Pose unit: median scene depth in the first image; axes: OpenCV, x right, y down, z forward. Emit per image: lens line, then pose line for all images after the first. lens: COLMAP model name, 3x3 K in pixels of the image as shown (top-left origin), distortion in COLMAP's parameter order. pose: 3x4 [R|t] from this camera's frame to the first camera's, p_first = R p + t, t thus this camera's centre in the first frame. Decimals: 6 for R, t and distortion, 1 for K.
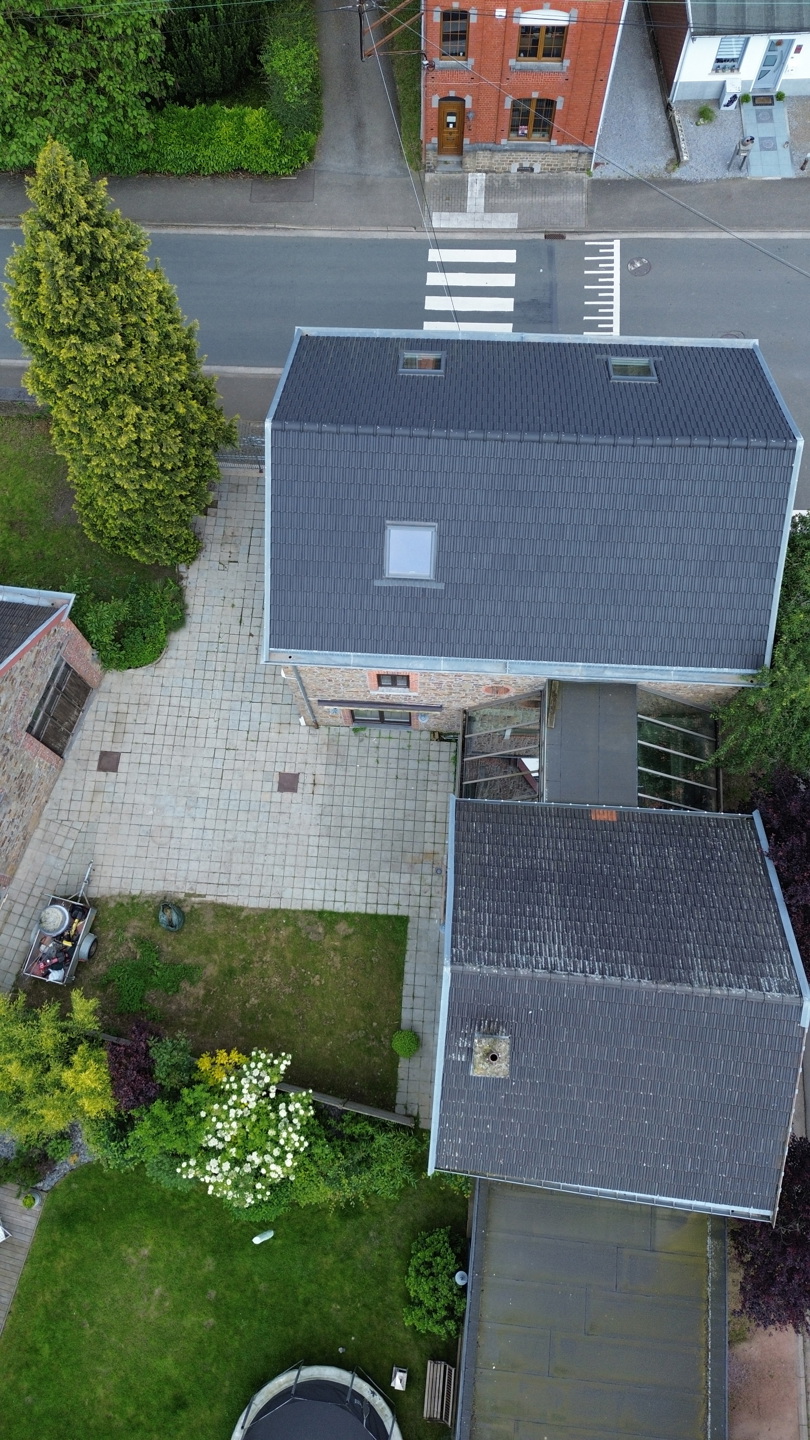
lens RADIAL K [[994.3, 0, 405.0], [0, 994.3, 720.0], [0, 0, 1]] dist [0.024992, -0.003105]
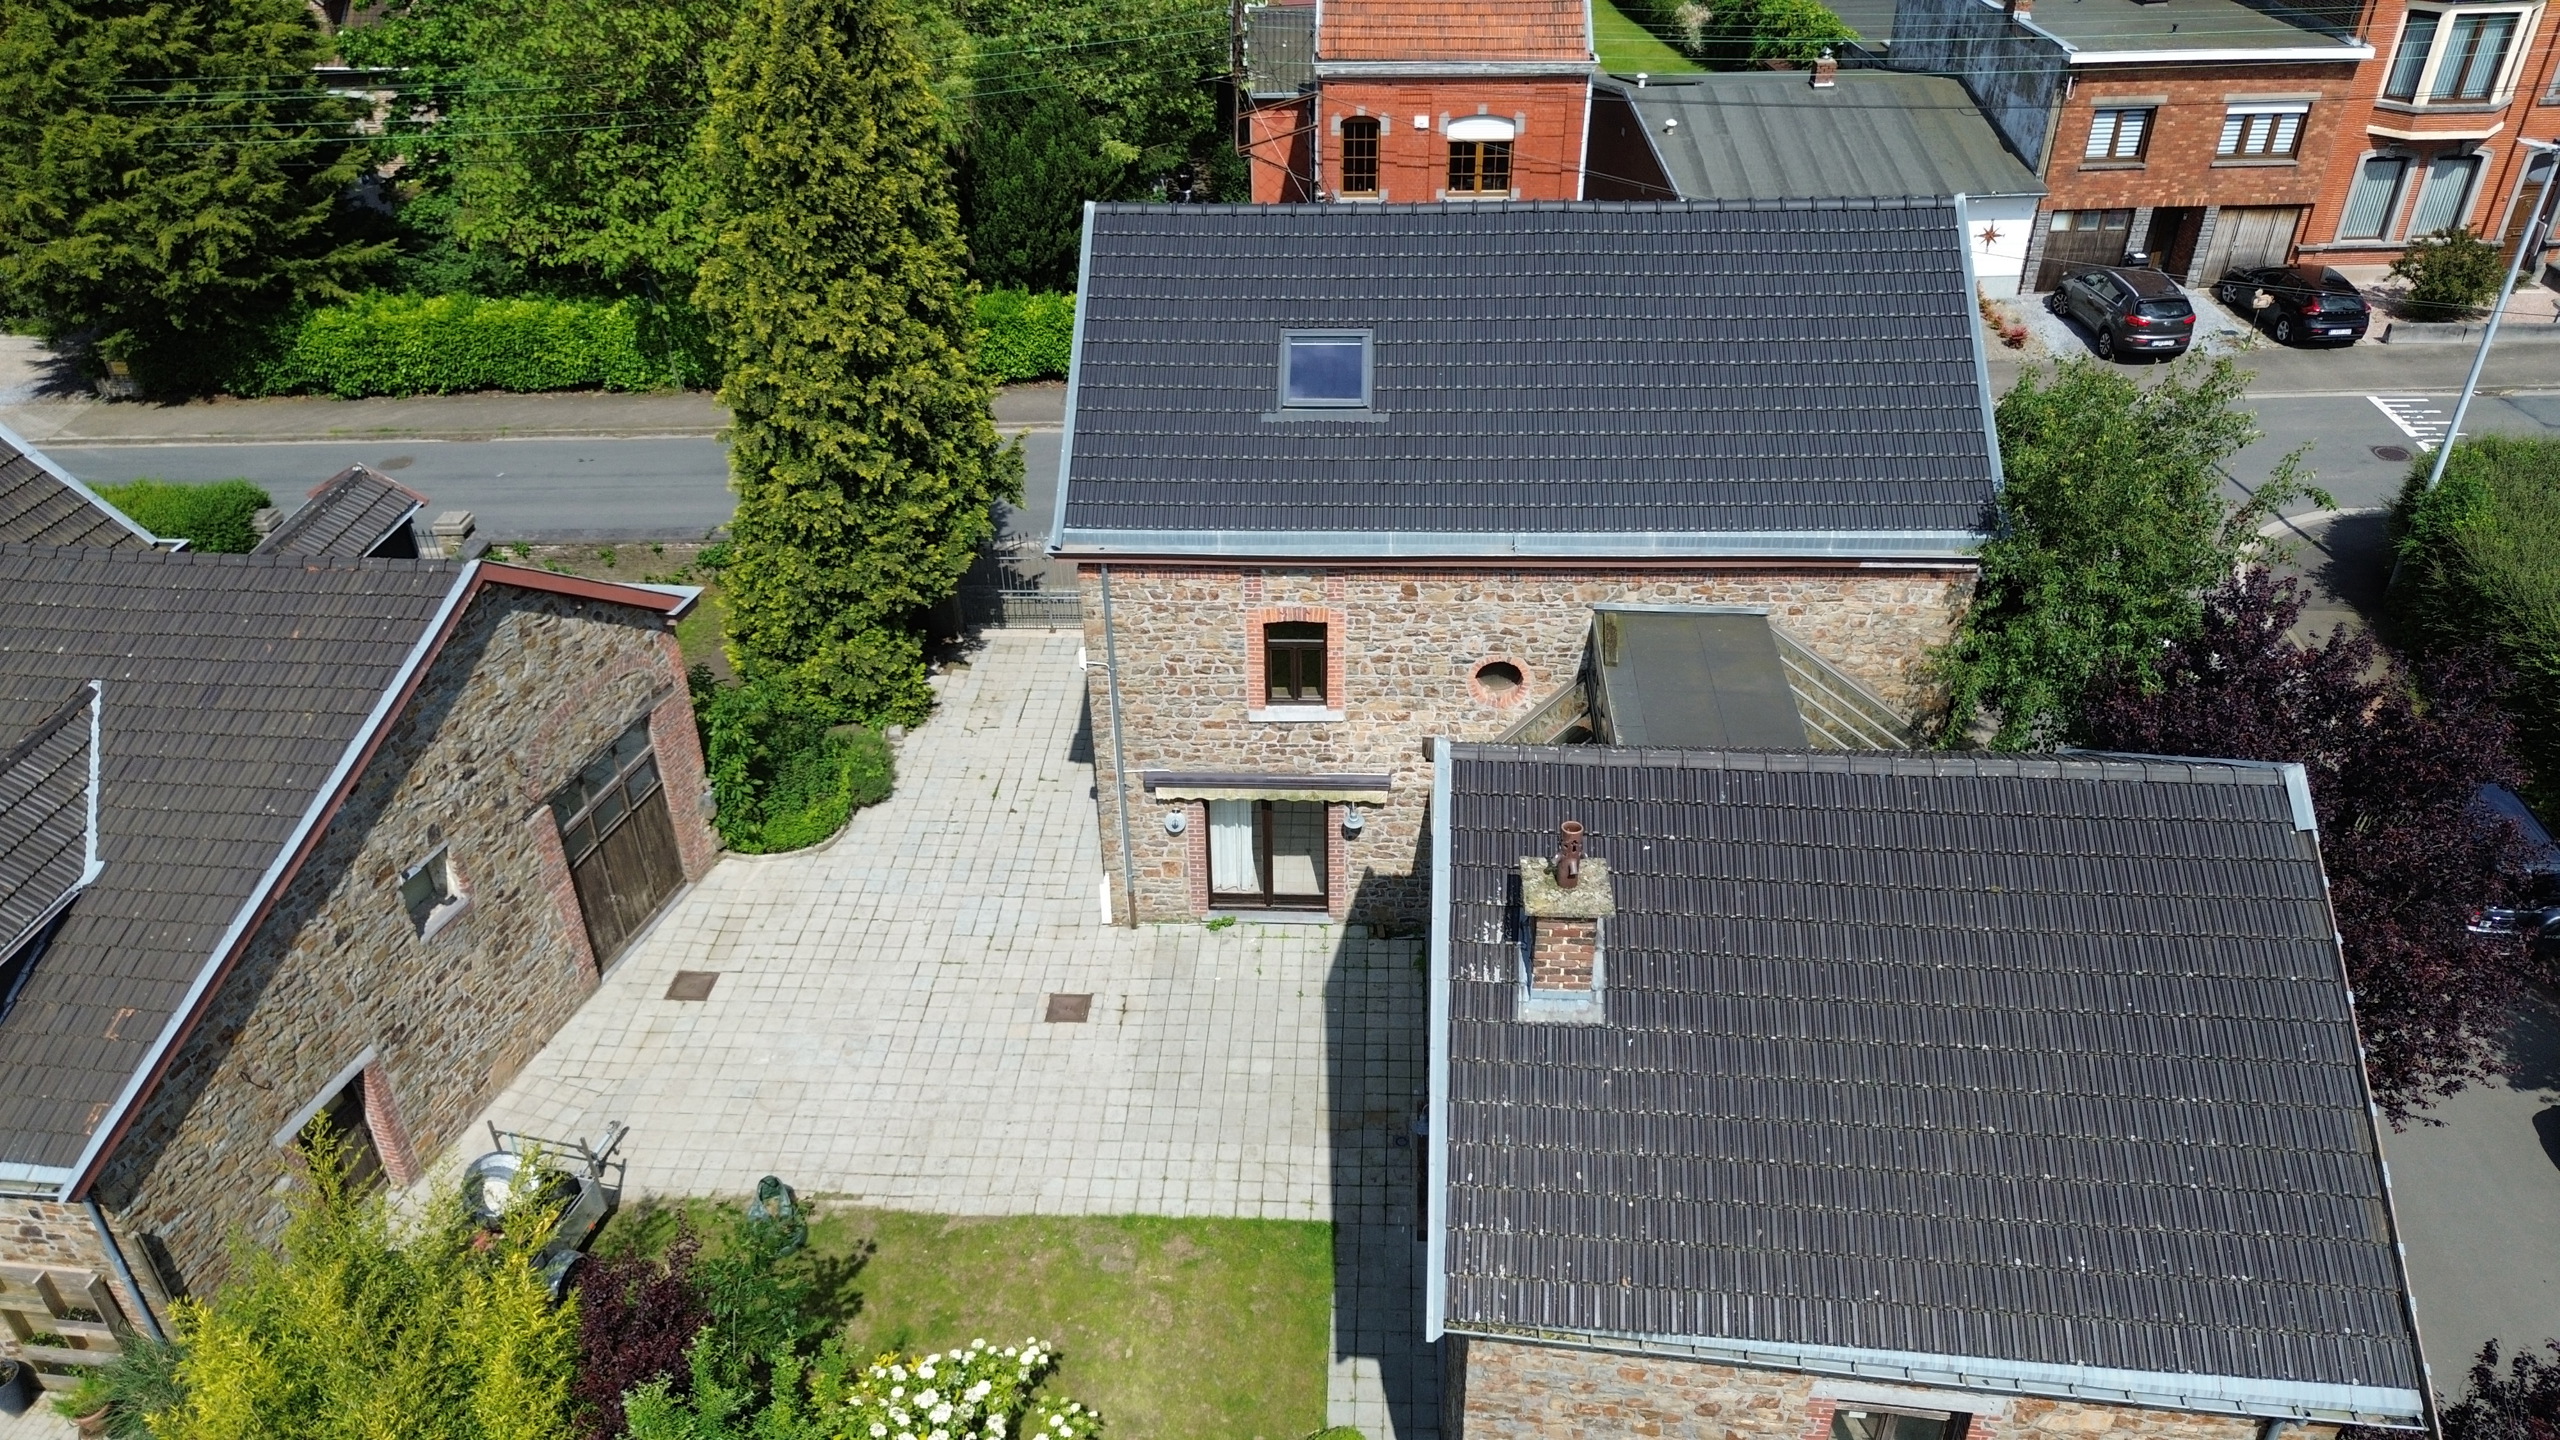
lens RADIAL K [[1790.6, 0, 1286.6], [0, 1790.6, 705.9], [0, 0, 1]] dist [0.003620, -0.003391]
pose [[0.999915, -0.008062, 0.010260, -0.022633], [0.012723, 0.776842, -0.629567, 0.488110], [-0.002895, 0.629644, 0.776878, 0.258442]]
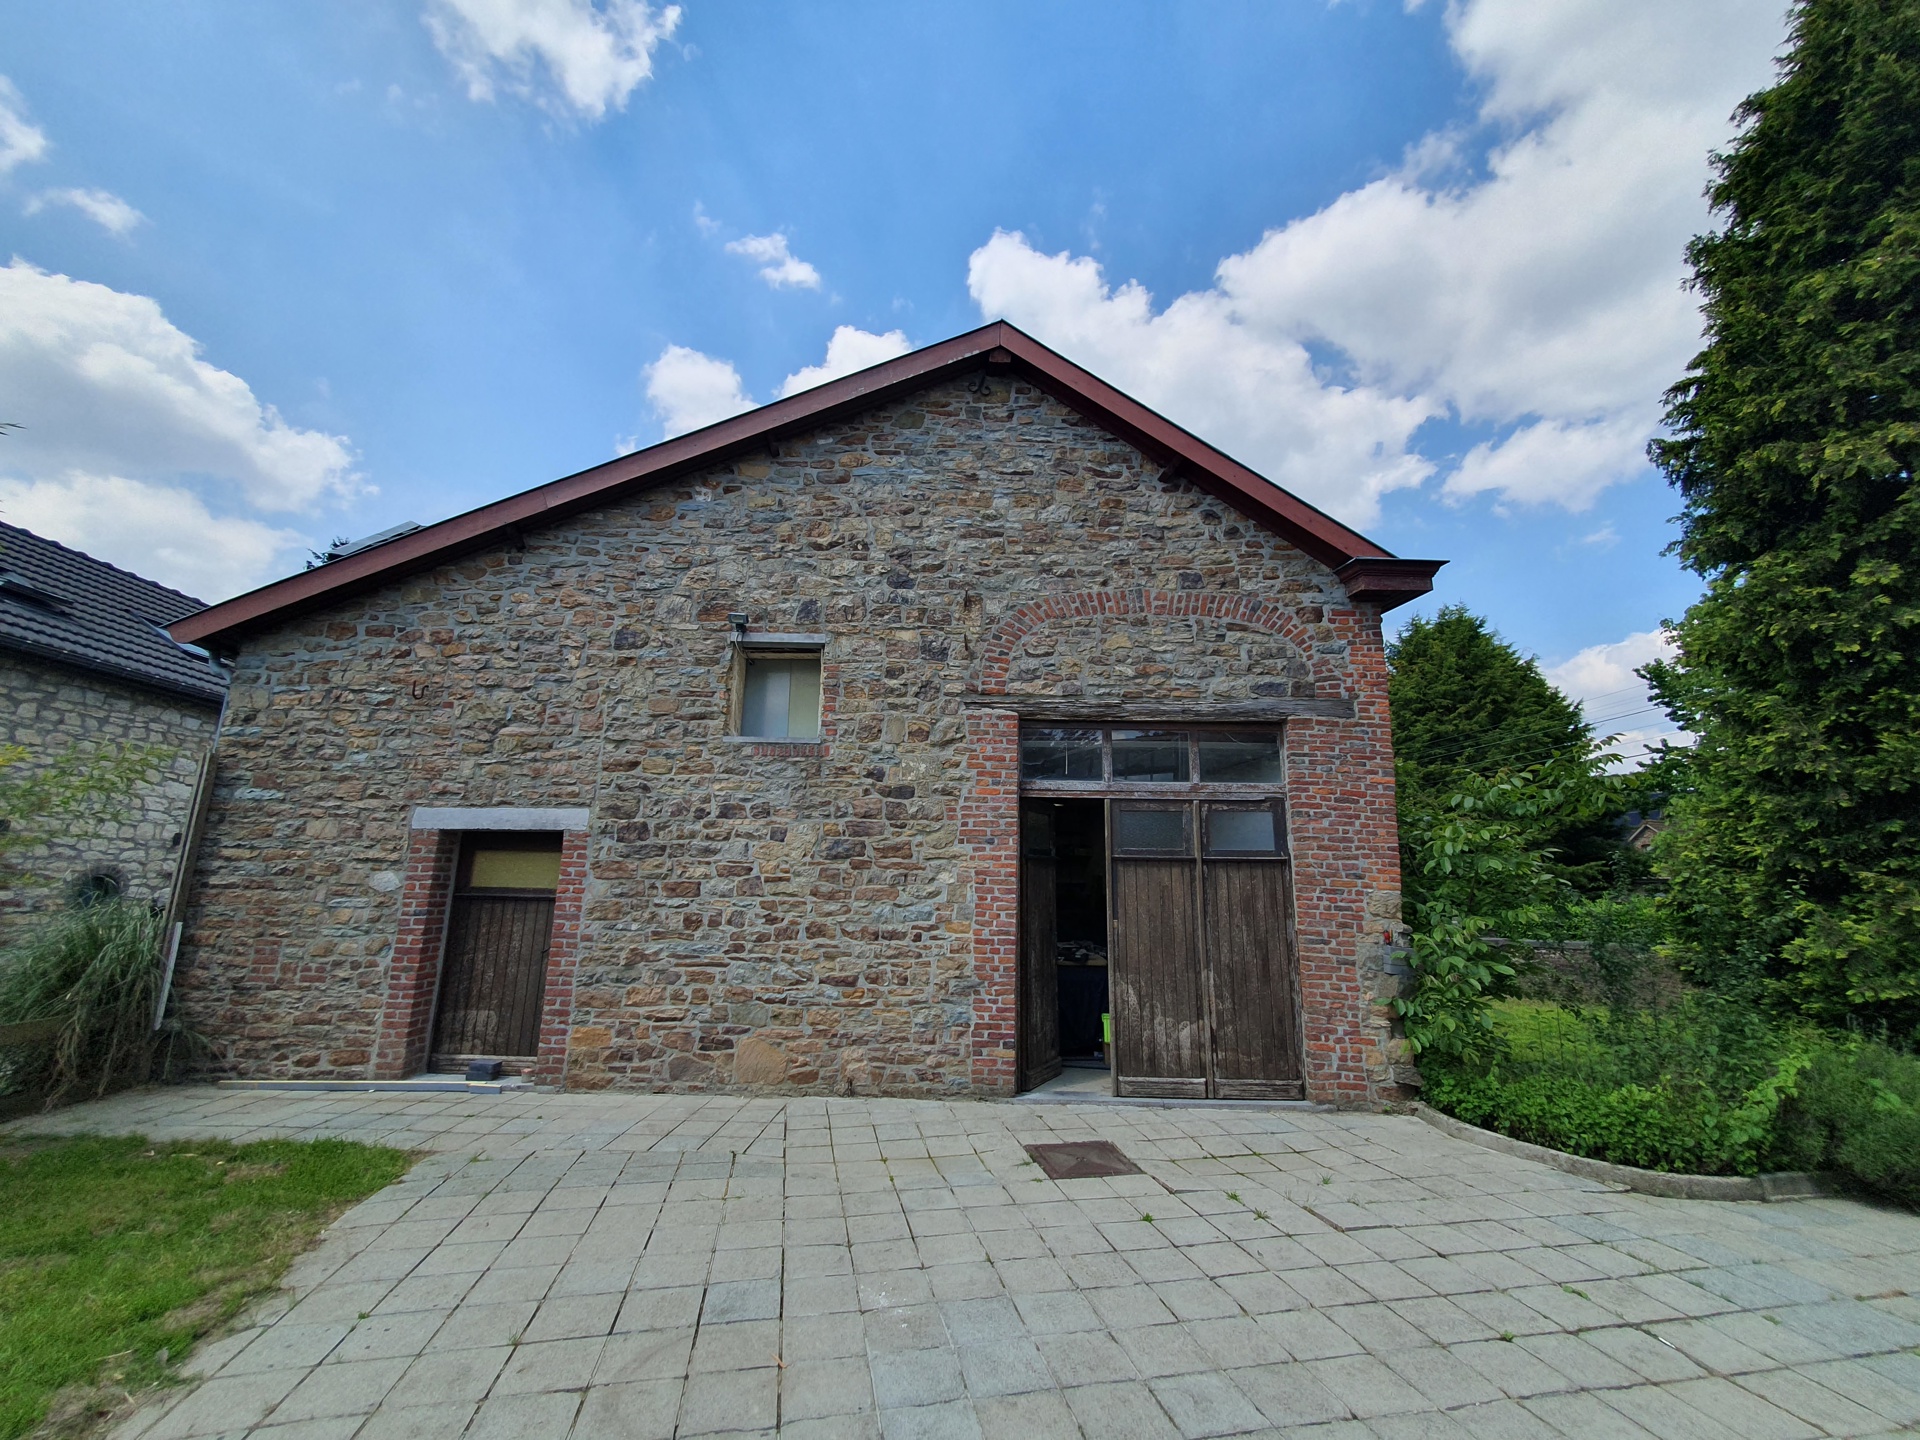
lens RADIAL K [[785.2, 0, 960.0], [0, 785.2, 720.0], [0, 0, 1]] dist [0.002230, 0.000282]
pose [[0.294125, -0.184145, -0.937860, -0.131489], [-0.916390, 0.224425, -0.331456, 0.103815], [0.271515, 0.956935, -0.102740, 0.937741]]
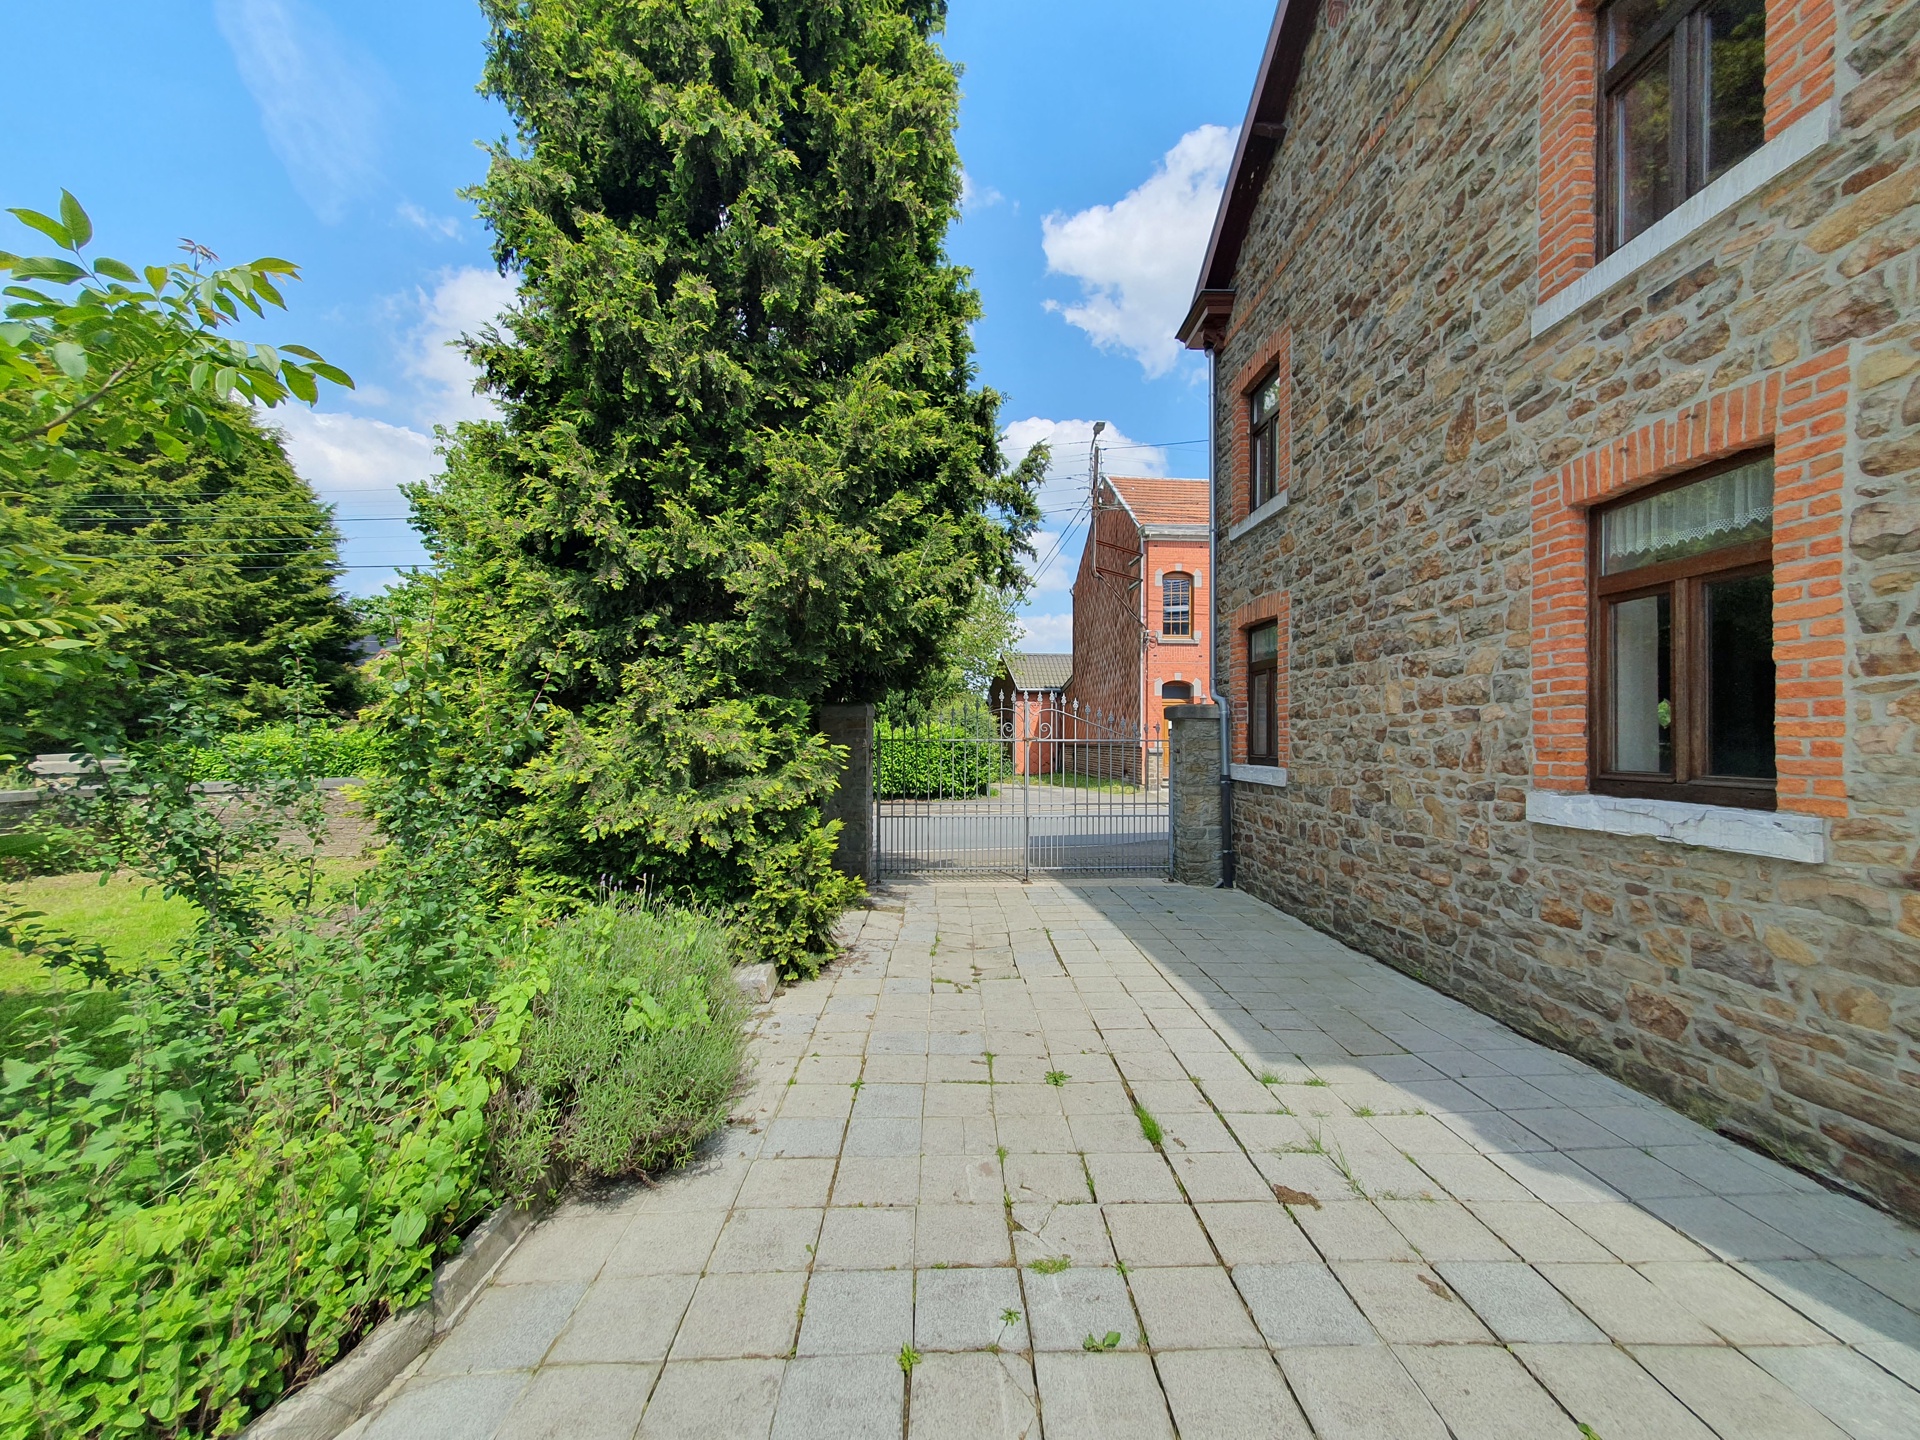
lens RADIAL K [[761.1, 0, 965.4], [0, 761.1, 725.9], [0, 0, 1]] dist [0.000688, -0.000006]
pose [[0.995839, 0.011733, 0.090368, -0.211682], [0.082860, 0.296117, -0.951551, -0.025181], [-0.037924, 0.955080, 0.293913, 0.984170]]
